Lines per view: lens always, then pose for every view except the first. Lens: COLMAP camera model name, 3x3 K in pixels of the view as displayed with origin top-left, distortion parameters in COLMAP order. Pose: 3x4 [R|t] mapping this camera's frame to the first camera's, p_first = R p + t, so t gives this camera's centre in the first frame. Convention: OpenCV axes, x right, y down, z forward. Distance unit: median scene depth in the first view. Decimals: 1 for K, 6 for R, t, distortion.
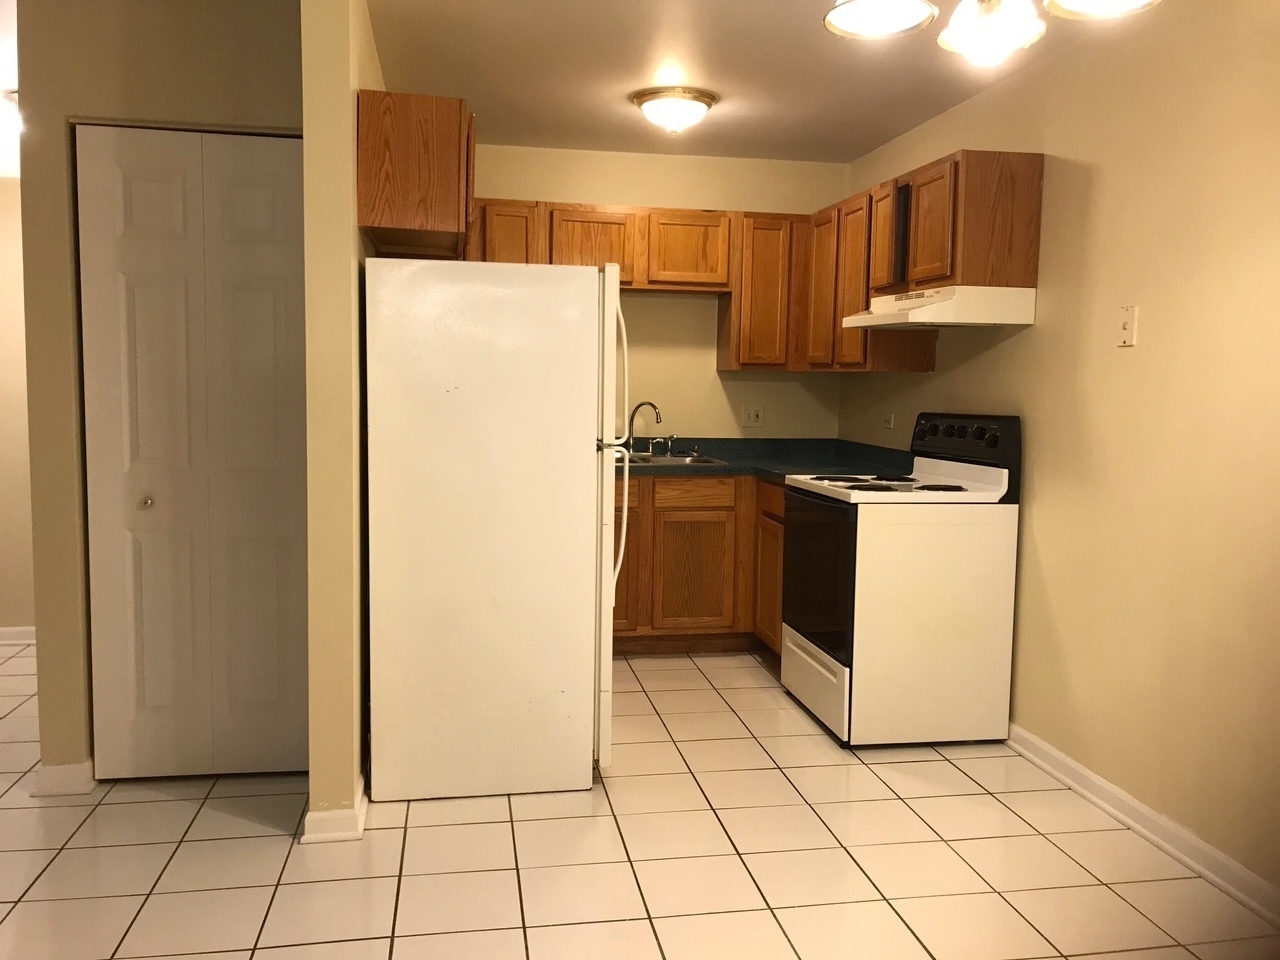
lens RADIAL K [[1052.1, 0, 645.7], [0, 1052.1, 481.8], [0, 0, 1]] dist [0.031033, -0.040375]
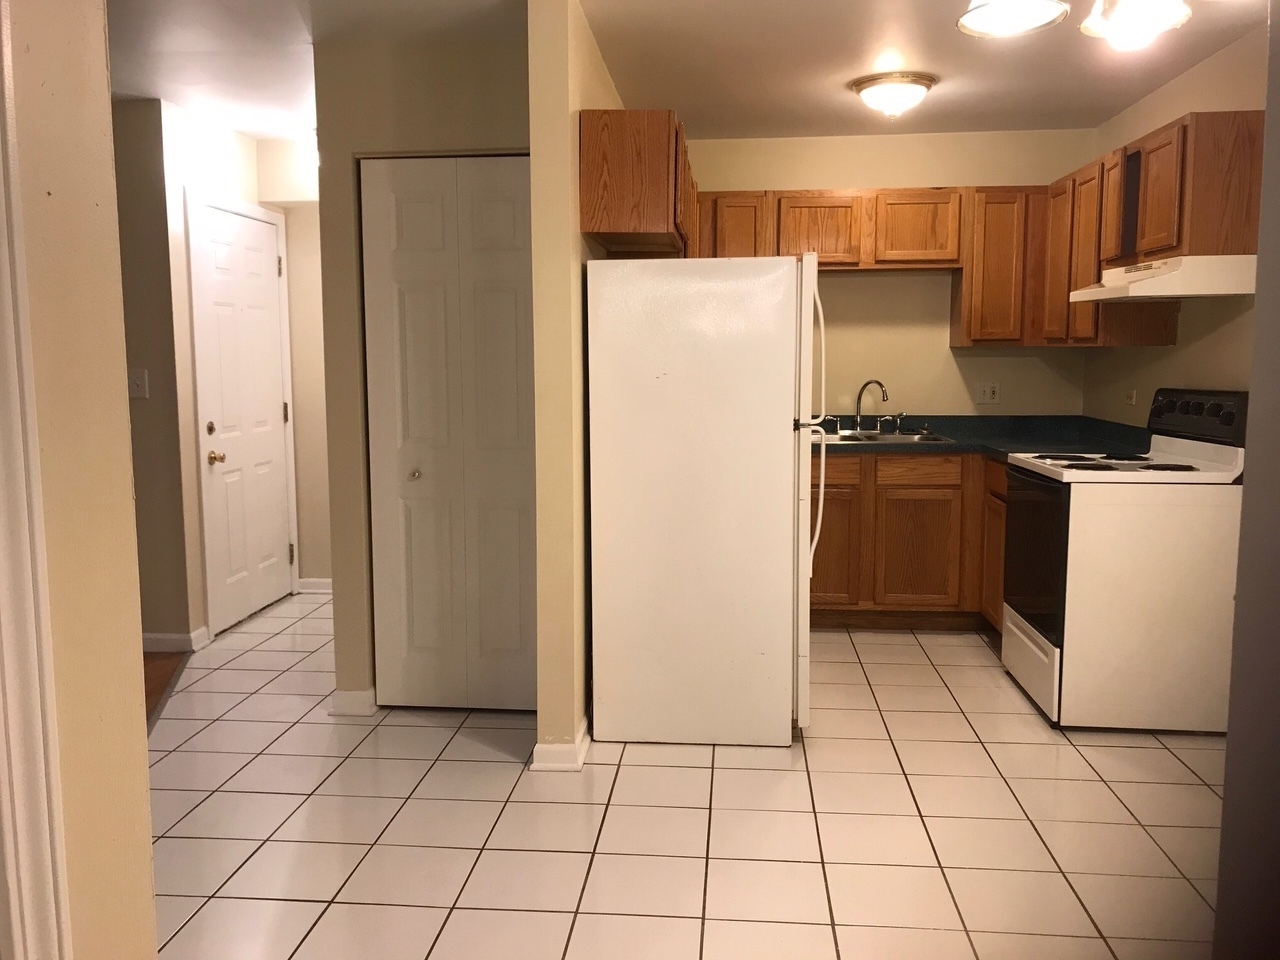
lens RADIAL K [[1057.6, 0, 629.7], [0, 1057.6, 477.5], [0, 0, 1]] dist [0.003096, 0.011690]
pose [[0.960742, 0.009779, -0.277271, 0.079564], [-0.004829, 0.999817, 0.018532, -0.000495], [0.277401, -0.016466, 0.960613, -0.064810]]
